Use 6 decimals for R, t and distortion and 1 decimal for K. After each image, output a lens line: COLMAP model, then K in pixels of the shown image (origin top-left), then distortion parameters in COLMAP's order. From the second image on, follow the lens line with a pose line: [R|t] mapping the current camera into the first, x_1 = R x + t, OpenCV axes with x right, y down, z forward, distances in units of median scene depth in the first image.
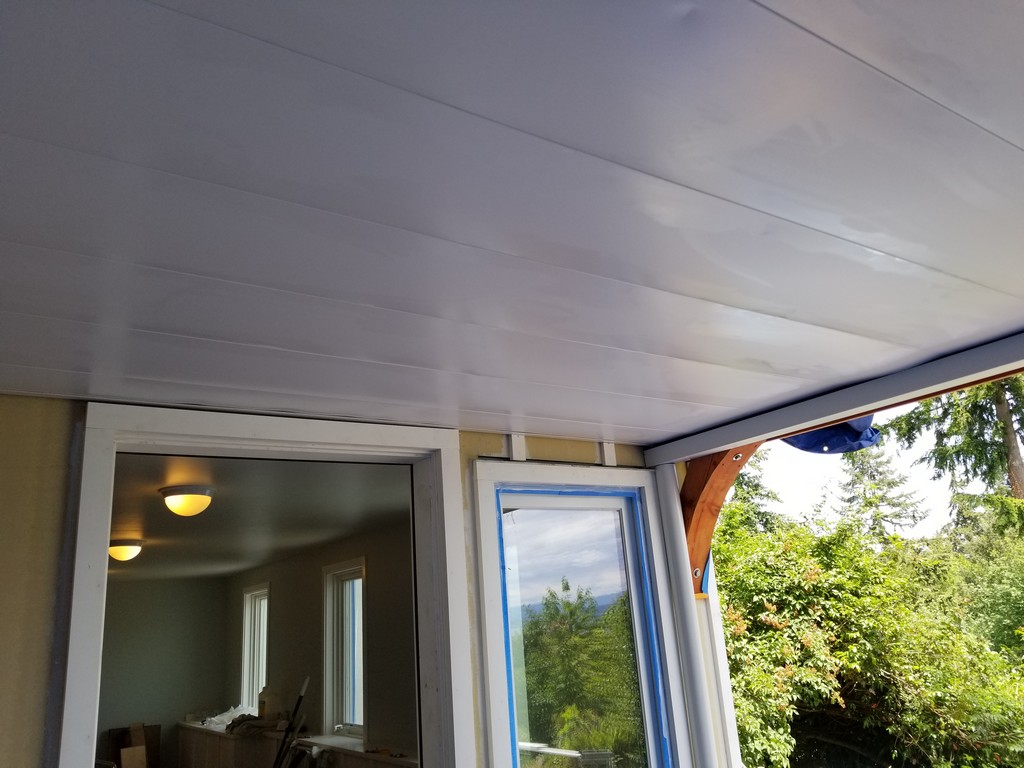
lens RADIAL K [[790.8, 0, 512.0], [0, 790.8, 384.0], [0, 0, 1]] dist [0.054113, -0.093522]
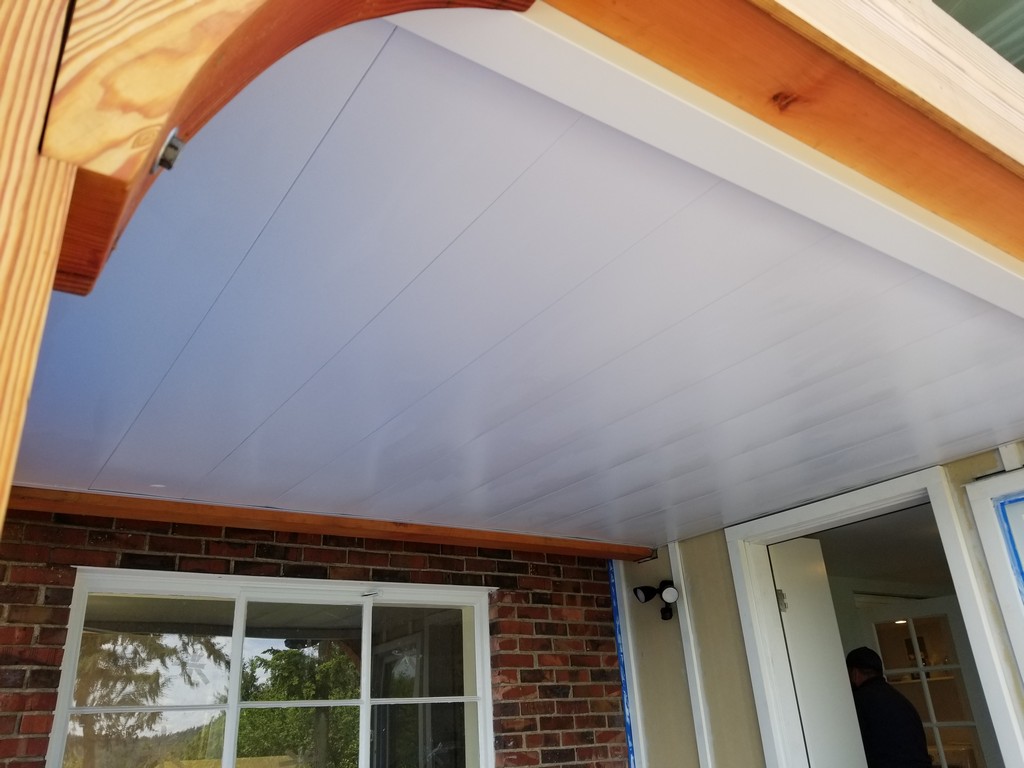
lens RADIAL K [[790.8, 0, 512.0], [0, 790.8, 384.0], [0, 0, 1]] dist [0.054113, -0.093522]
pose [[0.027157, -0.341839, -0.939366, 1.011346], [0.340003, 0.886845, -0.312897, 0.100213], [0.940032, -0.310890, 0.140311, 0.266454]]
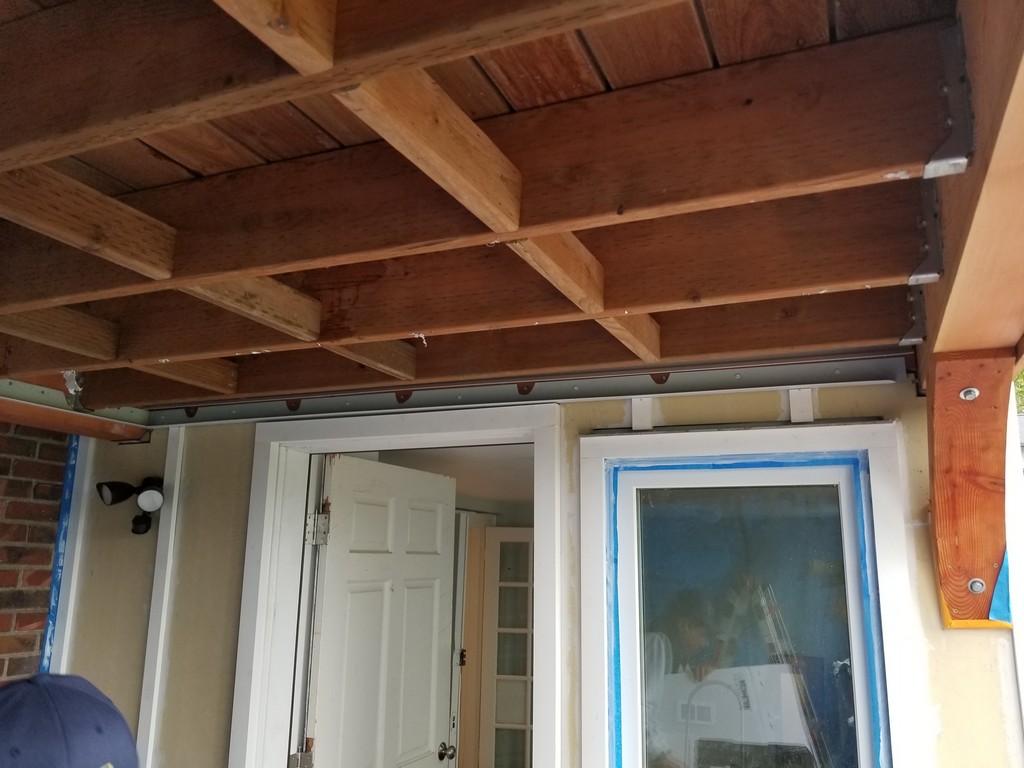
lens RADIAL K [[790.8, 0, 512.0], [0, 790.8, 384.0], [0, 0, 1]] dist [0.054113, -0.093522]
pose [[0.556119, -0.108026, -0.824052, 0.599804], [0.182130, 0.983256, -0.005985, 0.032064], [0.810901, -0.146756, 0.566482, 0.444213]]
